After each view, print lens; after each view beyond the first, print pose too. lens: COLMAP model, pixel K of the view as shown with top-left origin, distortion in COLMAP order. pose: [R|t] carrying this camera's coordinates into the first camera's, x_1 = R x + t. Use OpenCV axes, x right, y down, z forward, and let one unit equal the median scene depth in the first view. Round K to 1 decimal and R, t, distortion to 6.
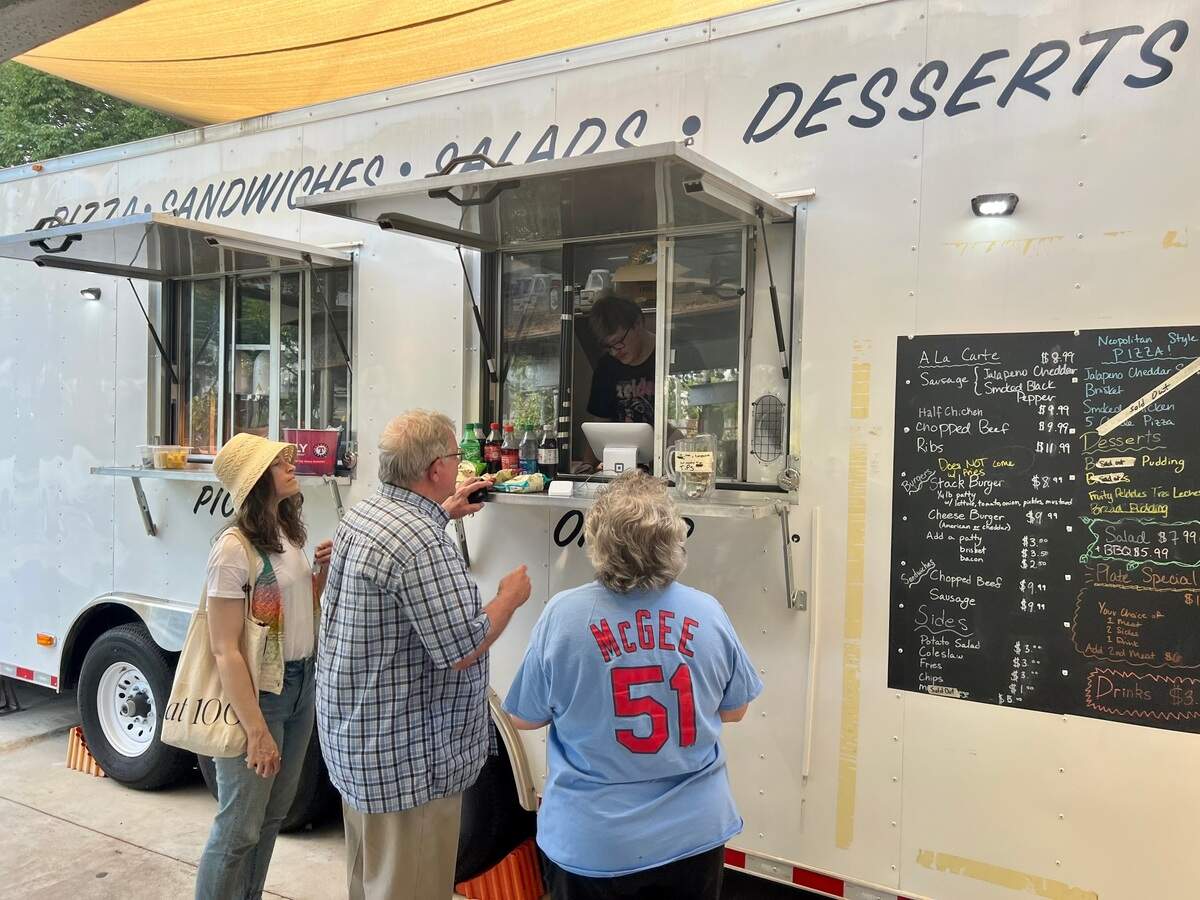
lens RADIAL K [[949.0, 0, 602.1], [0, 949.0, 453.6], [0, 0, 1]] dist [-0.002245, -0.000656]
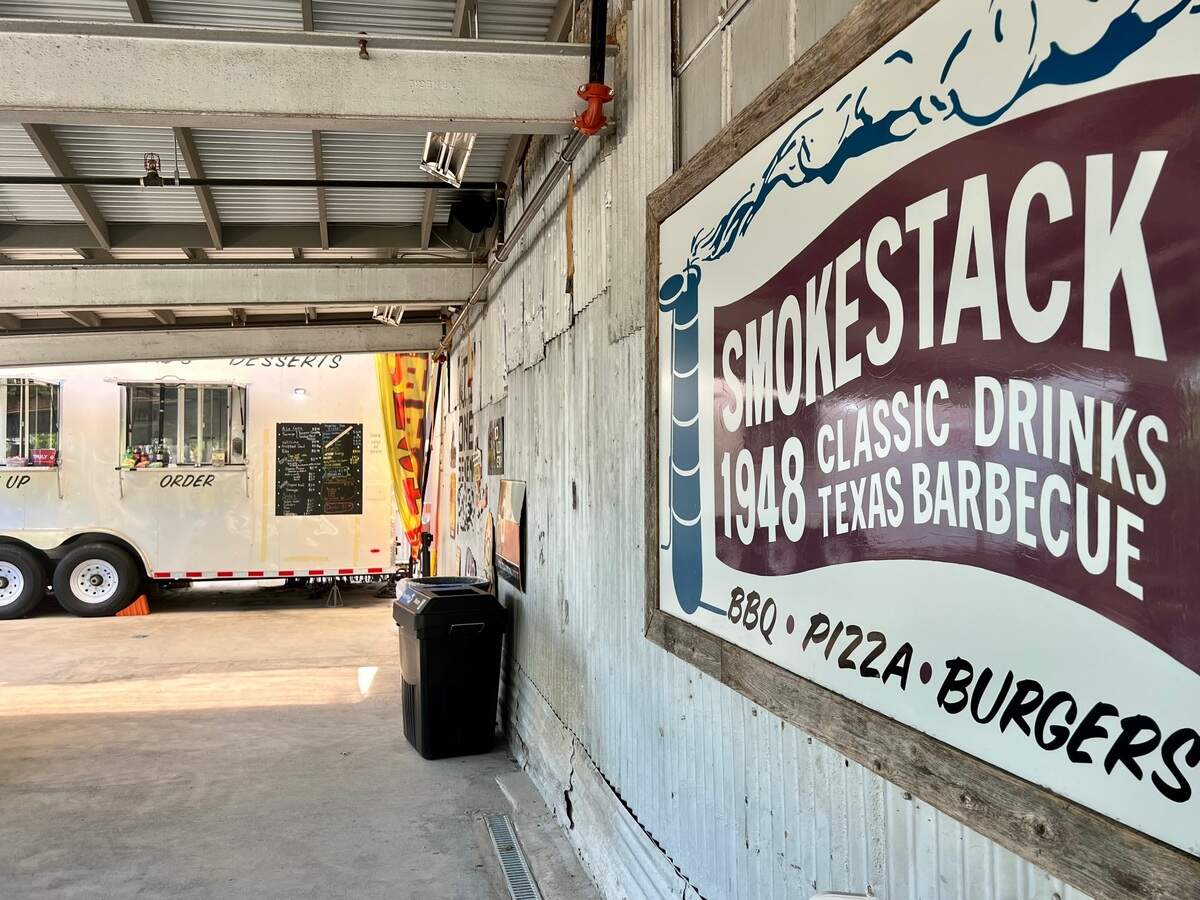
lens RADIAL K [[949.0, 0, 601.7], [0, 949.0, 451.3], [0, 0, 1]] dist [-0.002245, -0.000656]
pose [[0.721077, -0.006577, 0.692823, -1.417753], [0.031893, 0.999210, -0.023707, 0.126700], [-0.692120, 0.039191, 0.720718, -2.706353]]
